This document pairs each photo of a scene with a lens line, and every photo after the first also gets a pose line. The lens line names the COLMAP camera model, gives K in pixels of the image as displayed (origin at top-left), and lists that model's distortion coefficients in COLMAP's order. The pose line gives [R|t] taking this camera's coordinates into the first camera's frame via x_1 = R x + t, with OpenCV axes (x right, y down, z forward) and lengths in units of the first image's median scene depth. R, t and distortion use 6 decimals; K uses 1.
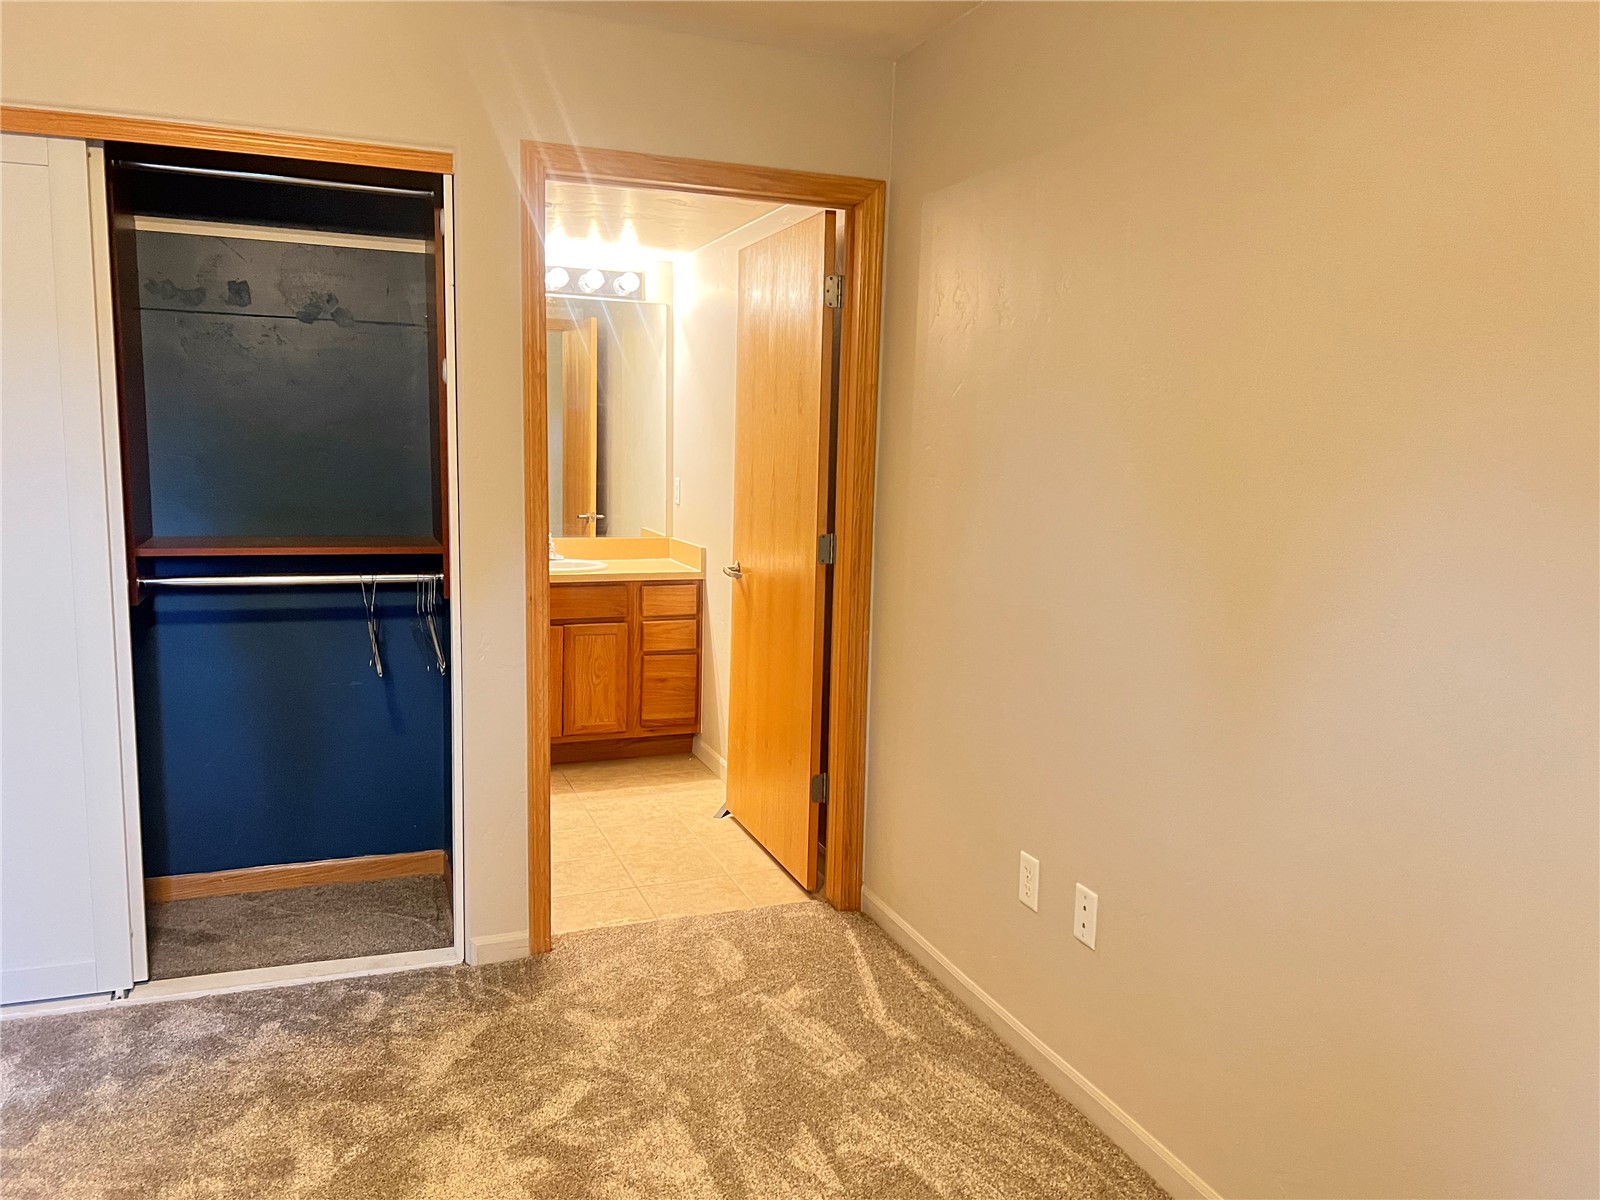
lens RADIAL K [[1196.1, 0, 794.4], [0, 1196.1, 610.7], [0, 0, 1]] dist [0.063167, -0.072274]
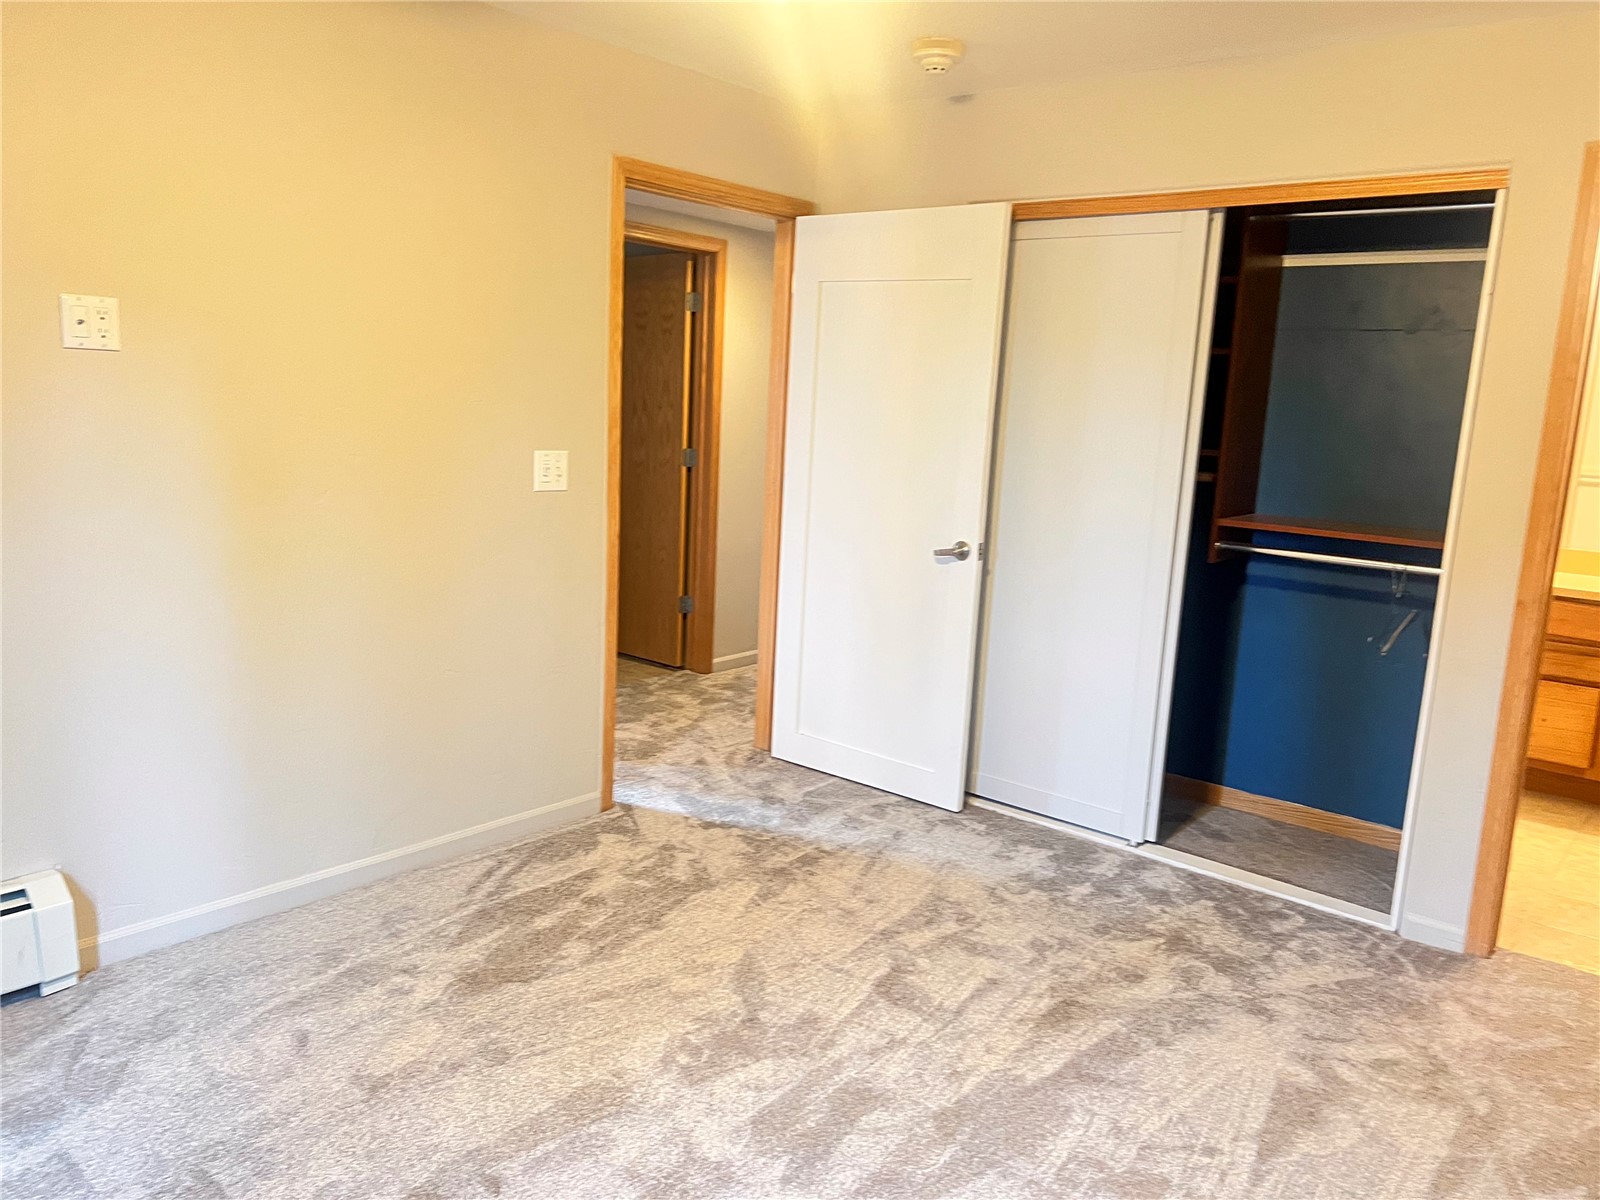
lens RADIAL K [[1196.1, 0, 794.4], [0, 1196.1, 610.7], [0, 0, 1]] dist [0.063167, -0.072274]
pose [[0.484906, 0.152747, -0.861124, 0.384253], [-0.156821, 0.983857, 0.086211, 0.004507], [0.860392, 0.093238, 0.501032, -0.021113]]
